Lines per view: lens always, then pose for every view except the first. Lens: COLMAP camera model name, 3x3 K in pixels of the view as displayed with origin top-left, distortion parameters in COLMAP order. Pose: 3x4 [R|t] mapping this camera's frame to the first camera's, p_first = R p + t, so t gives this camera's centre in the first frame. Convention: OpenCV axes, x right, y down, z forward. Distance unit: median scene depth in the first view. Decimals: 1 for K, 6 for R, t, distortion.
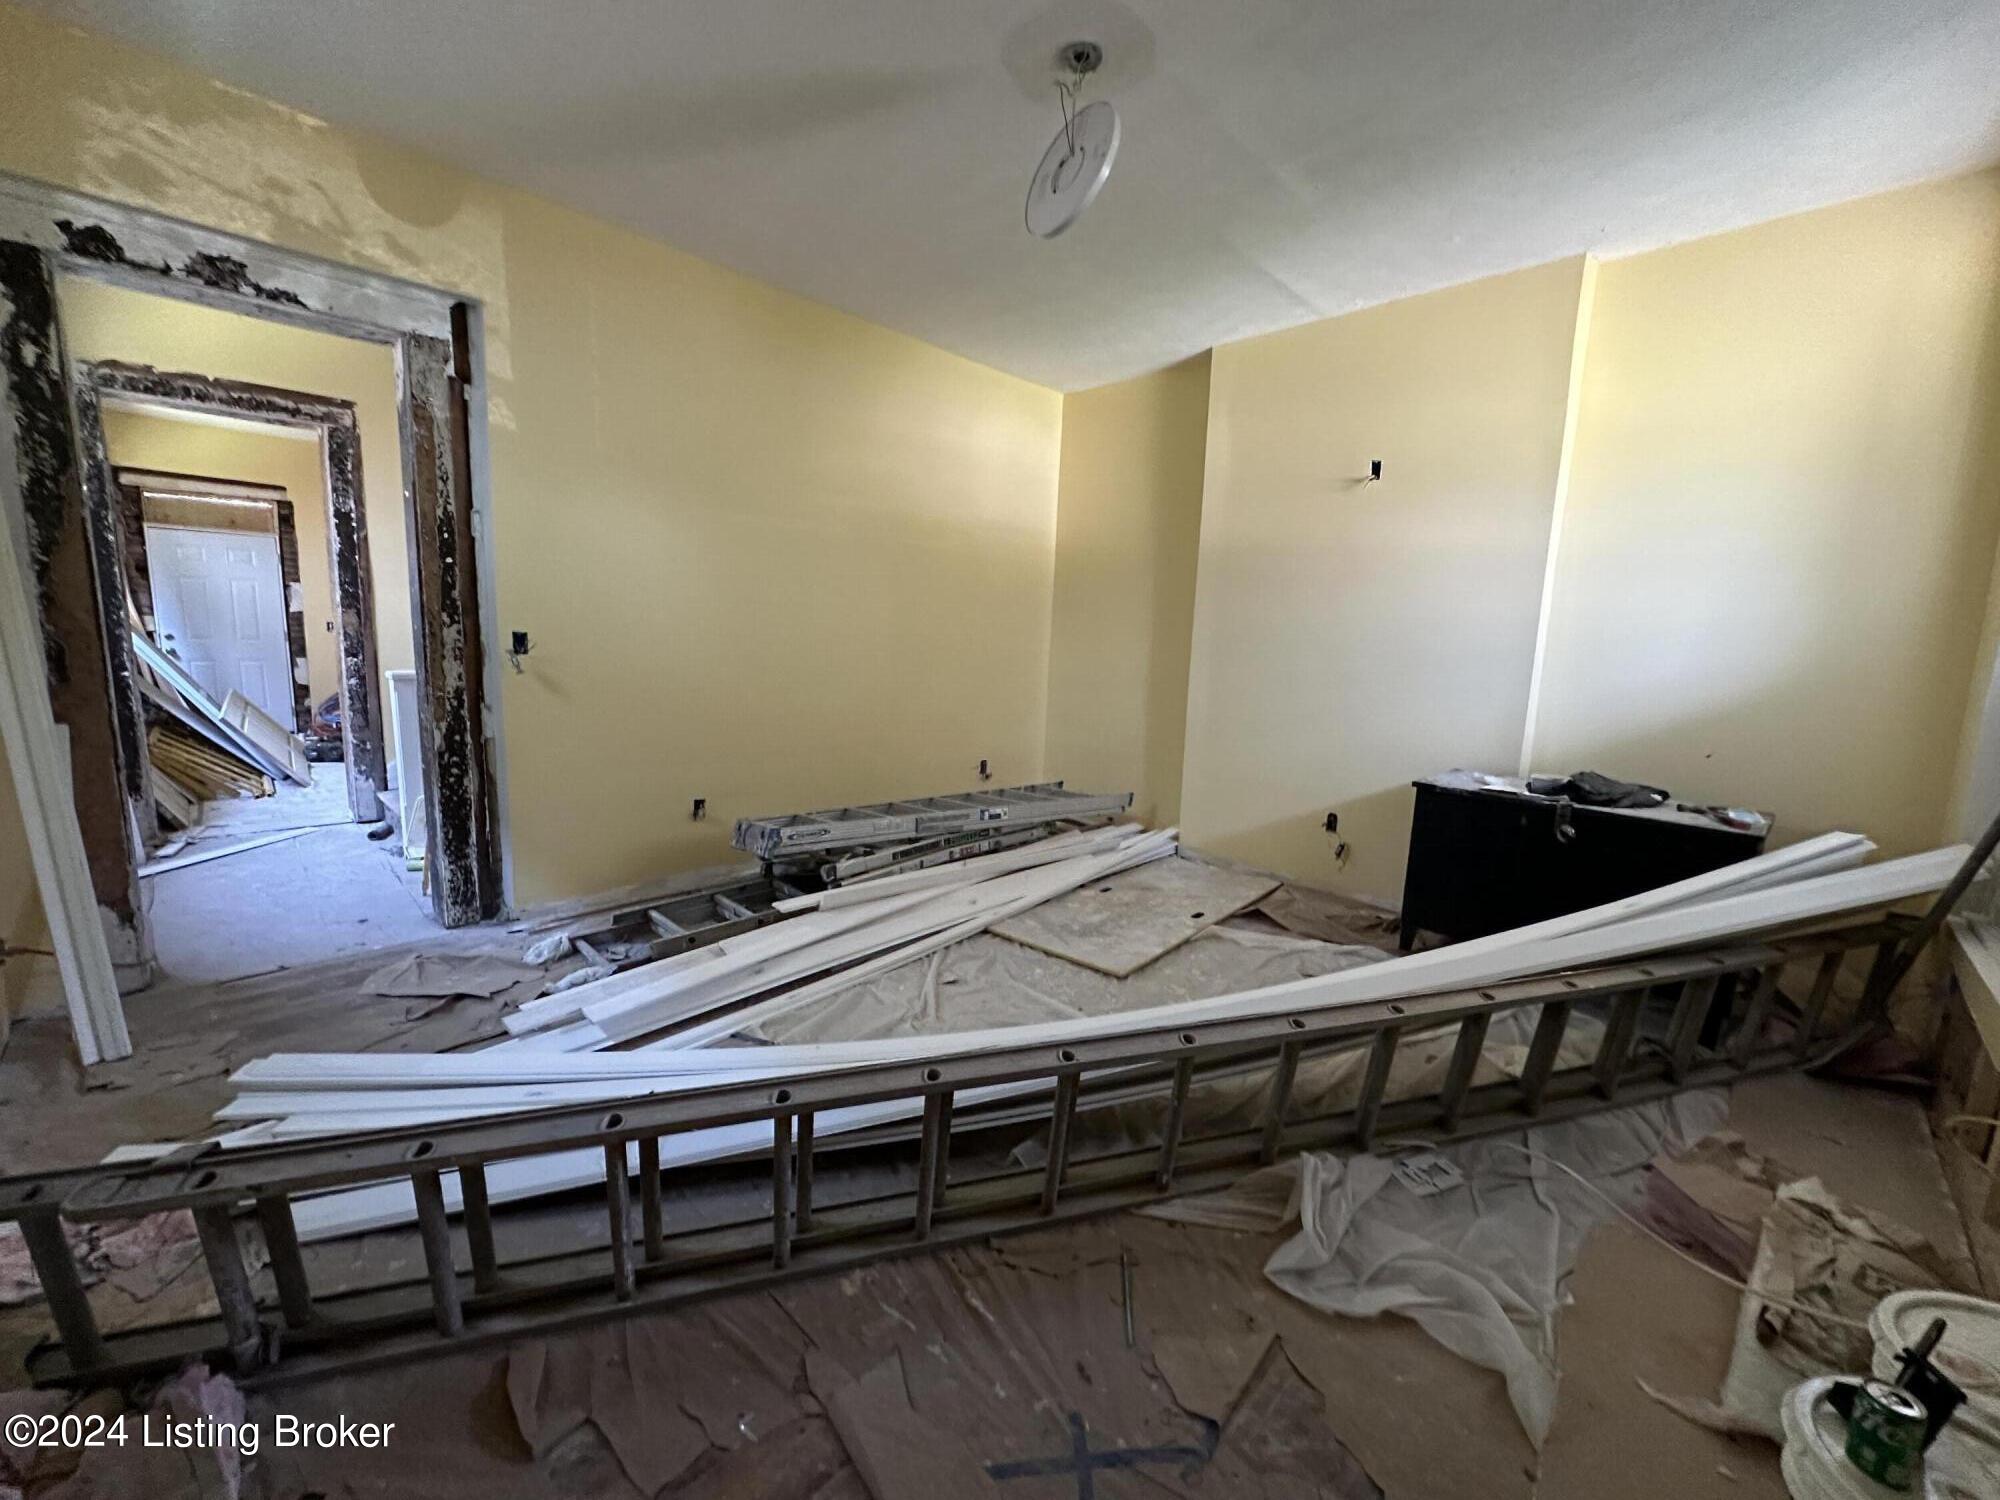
lens RADIAL K [[795.9, 0, 998.9], [0, 795.9, 746.8], [0, 0, 1]] dist [-0.004270, 0.000672]
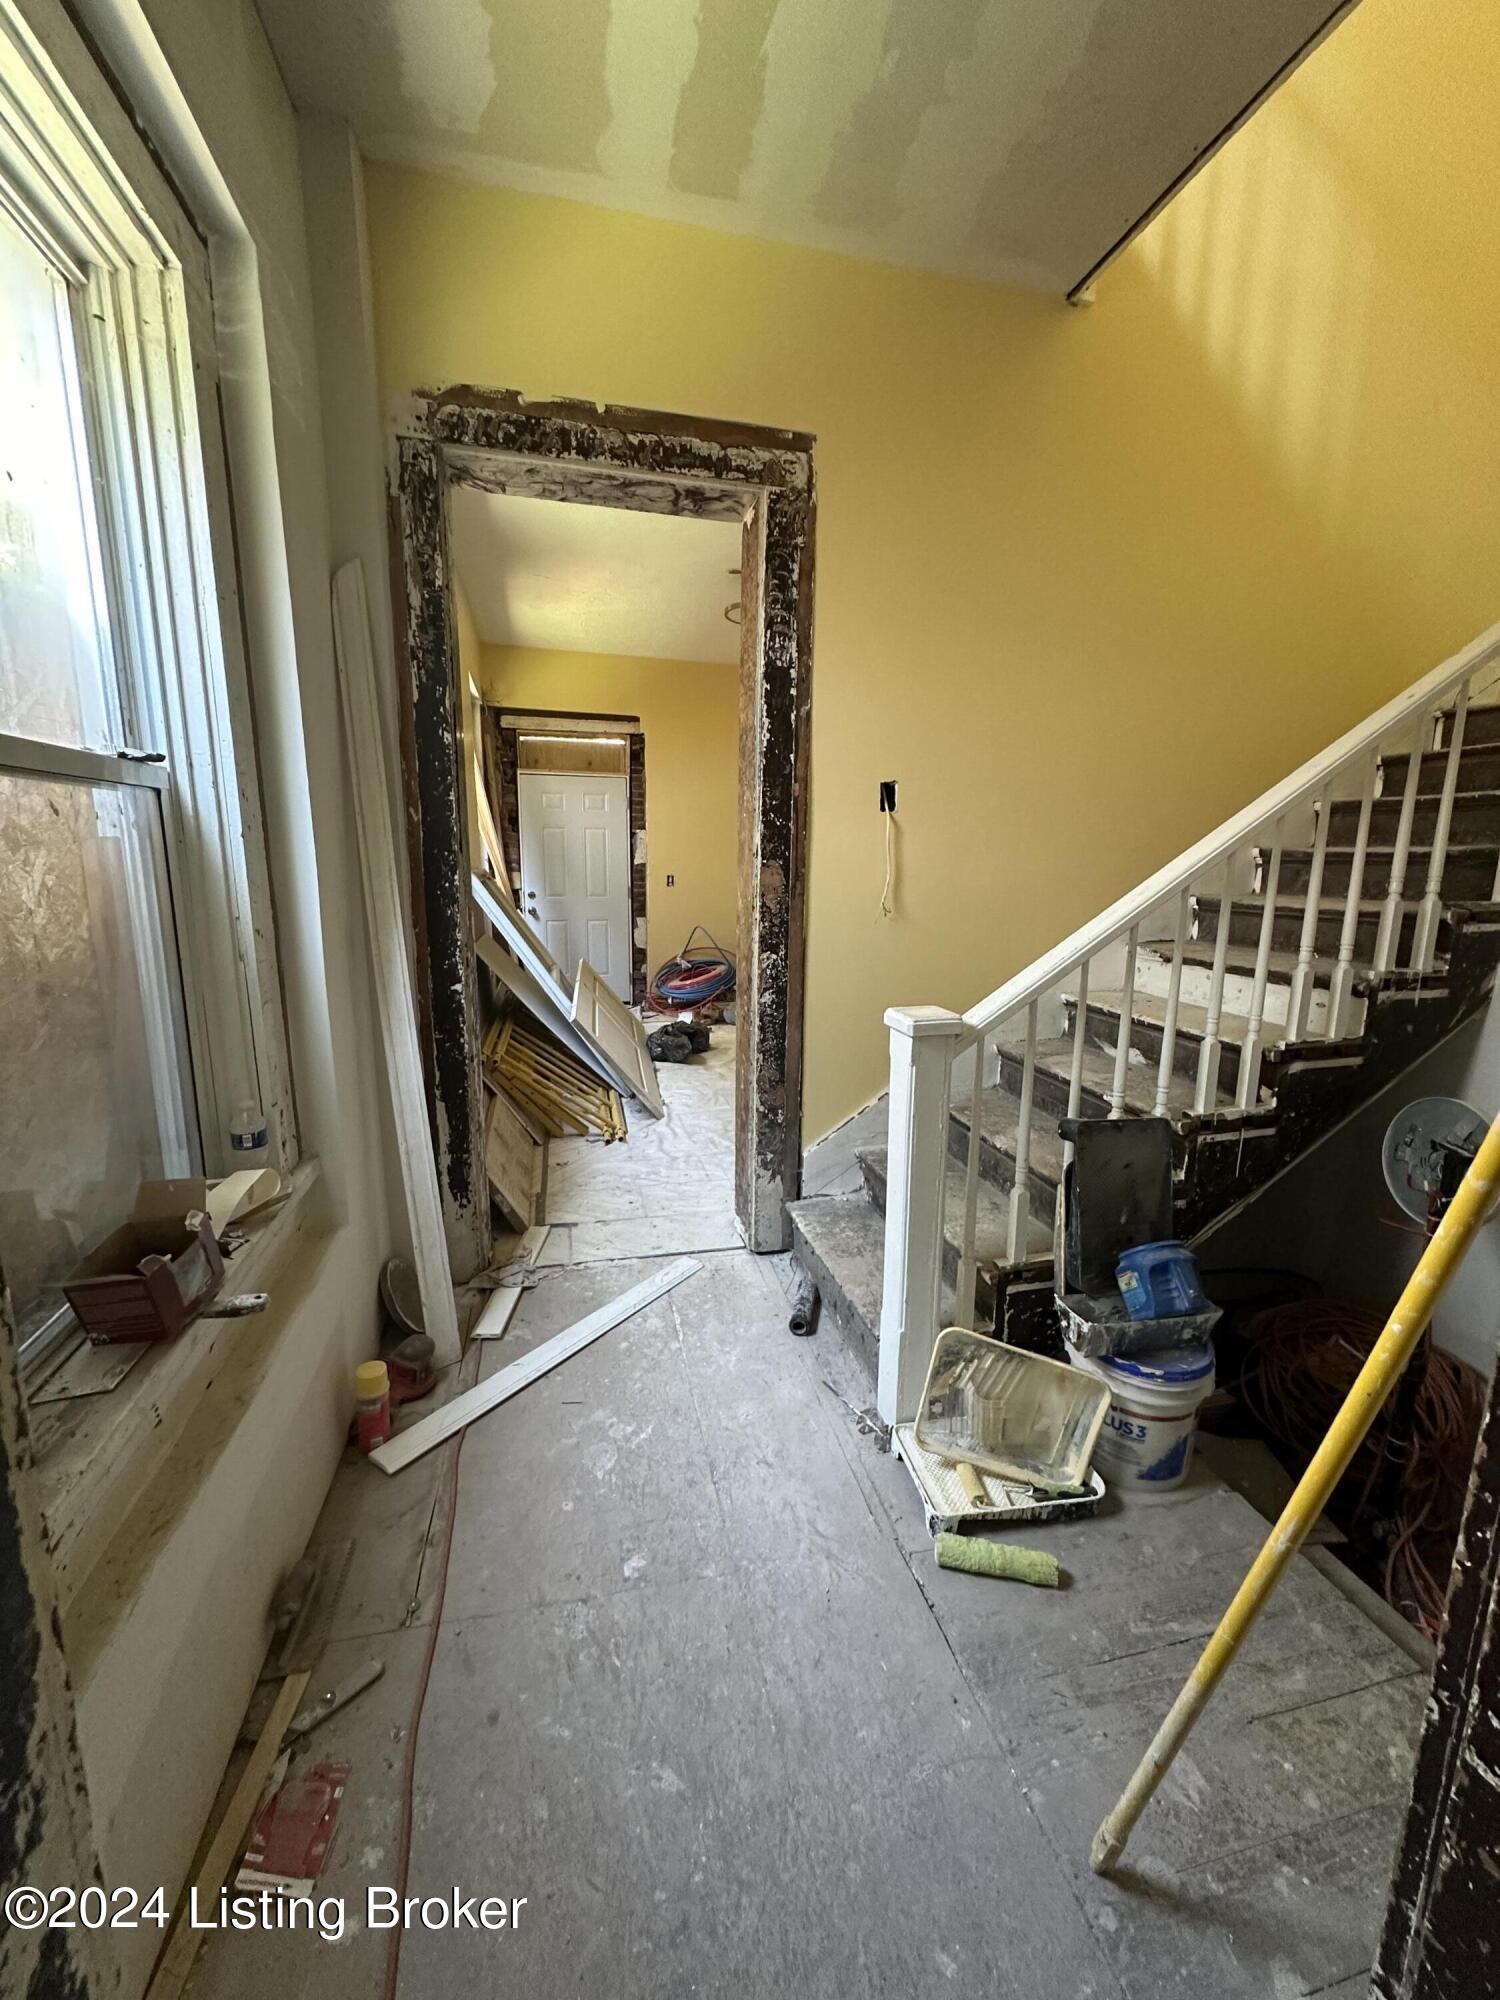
lens RADIAL K [[795.9, 0, 750.0], [0, 795.9, 1000.0], [0, 0, 1]] dist [-0.004270, 0.000672]
pose [[0.854183, 0.066929, -0.515648, -0.548417], [-0.058590, 0.997755, 0.032449, -0.096737], [0.516662, 0.002494, 0.856186, 0.539683]]
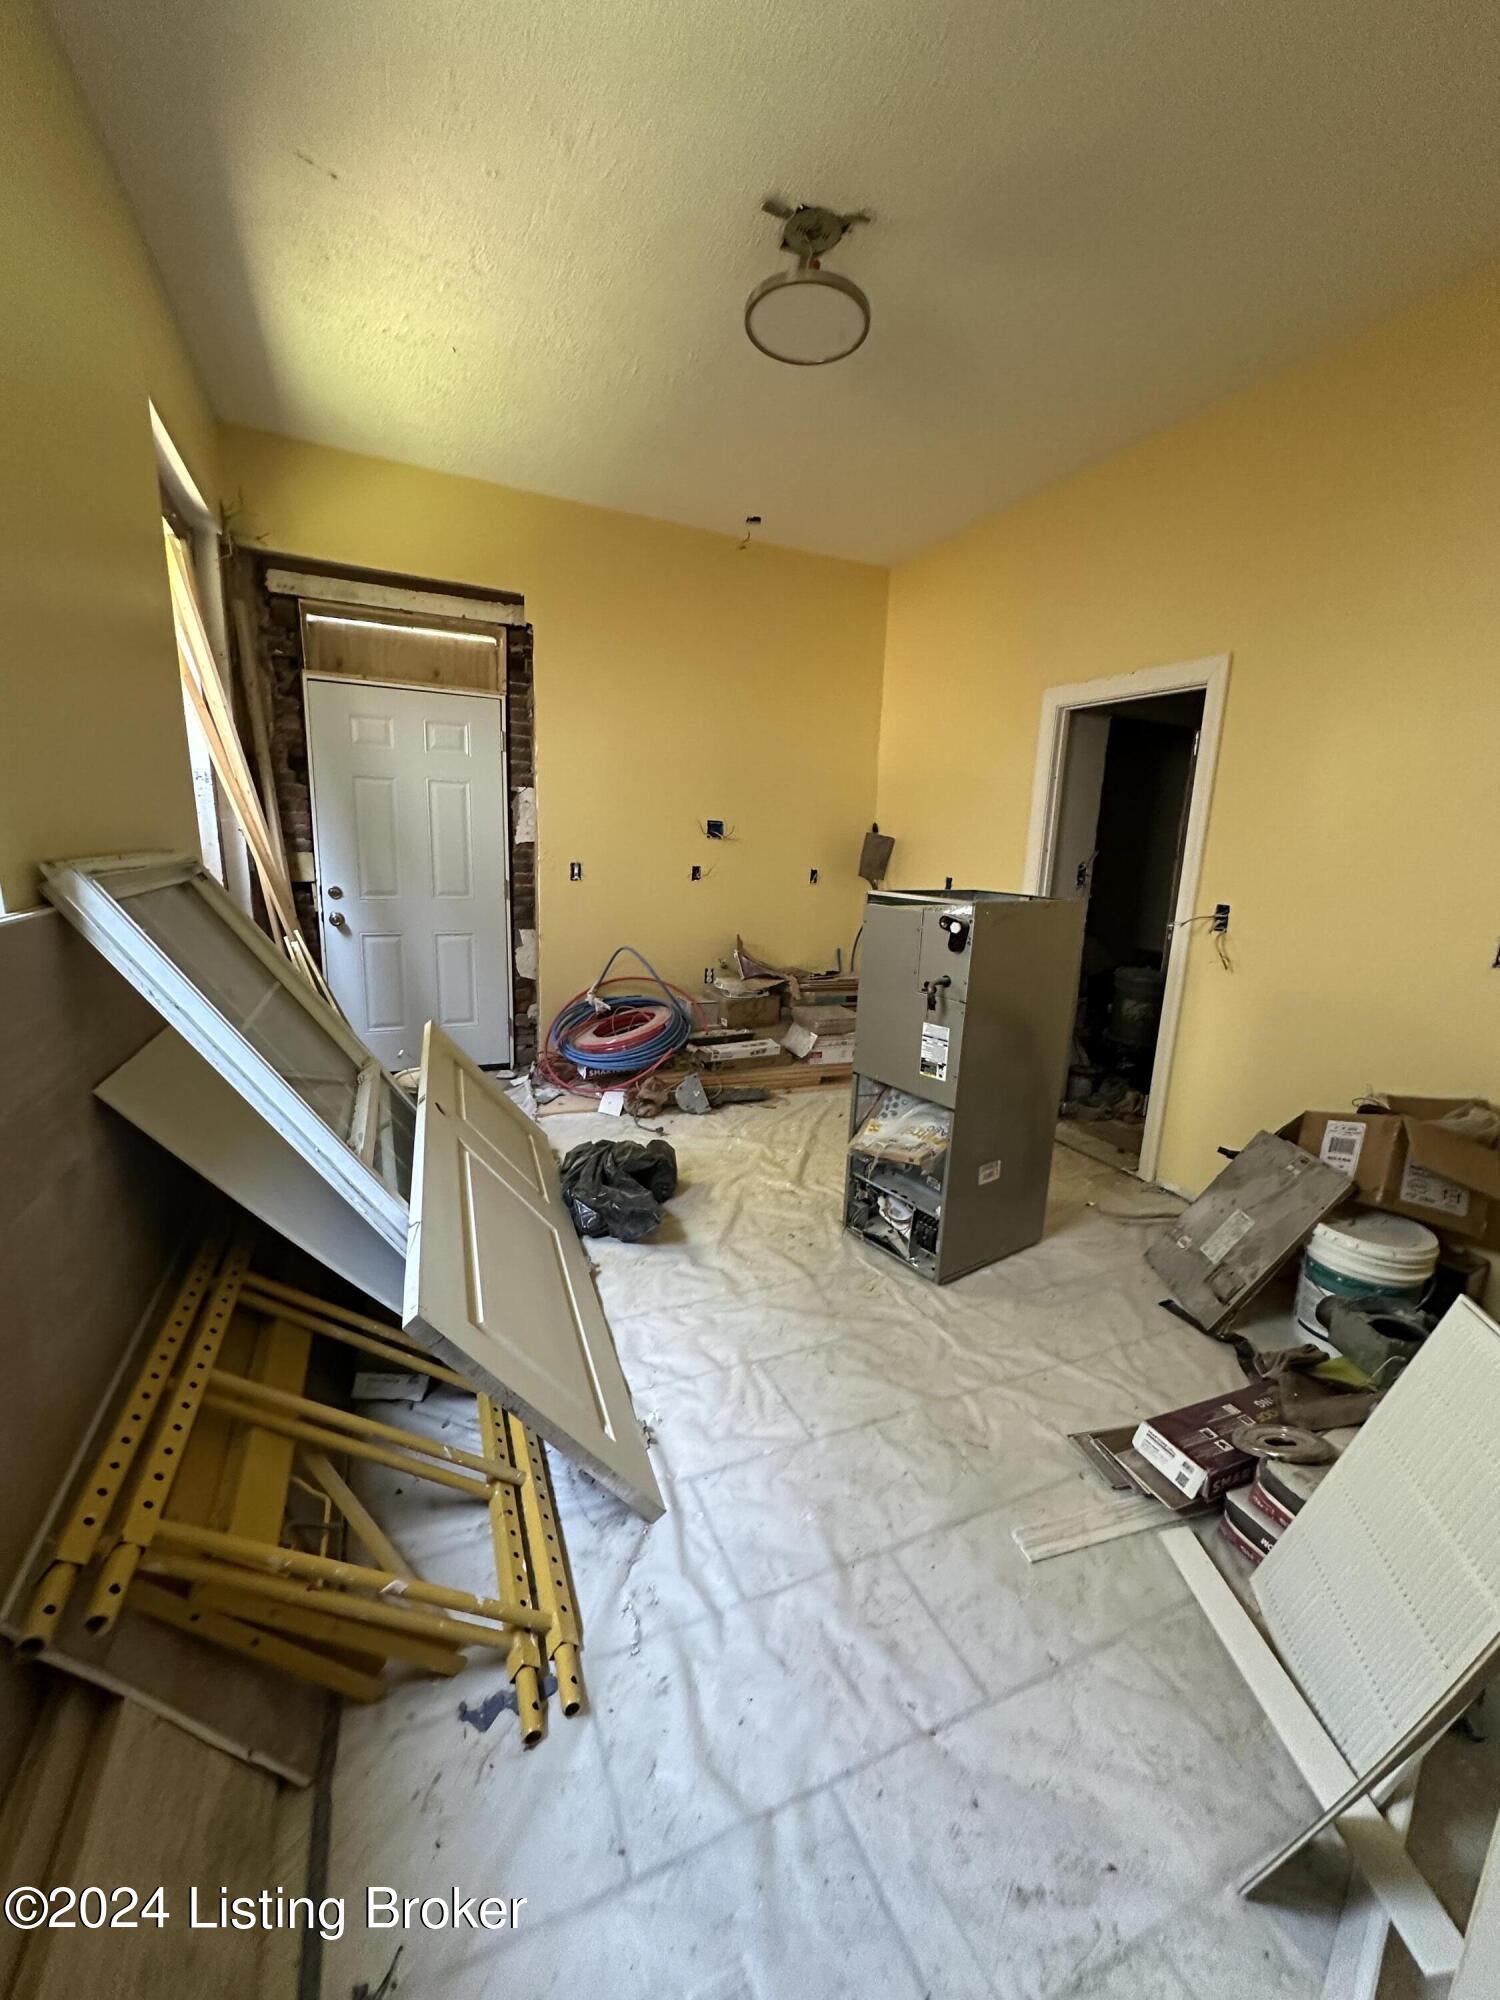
lens RADIAL K [[795.9, 0, 750.0], [0, 795.9, 1000.0], [0, 0, 1]] dist [-0.004270, 0.000672]
pose [[0.932622, 0.072769, -0.353442, -0.915686], [-0.058347, 0.996977, 0.051307, -0.169531], [0.356107, -0.027228, 0.934049, 0.923977]]
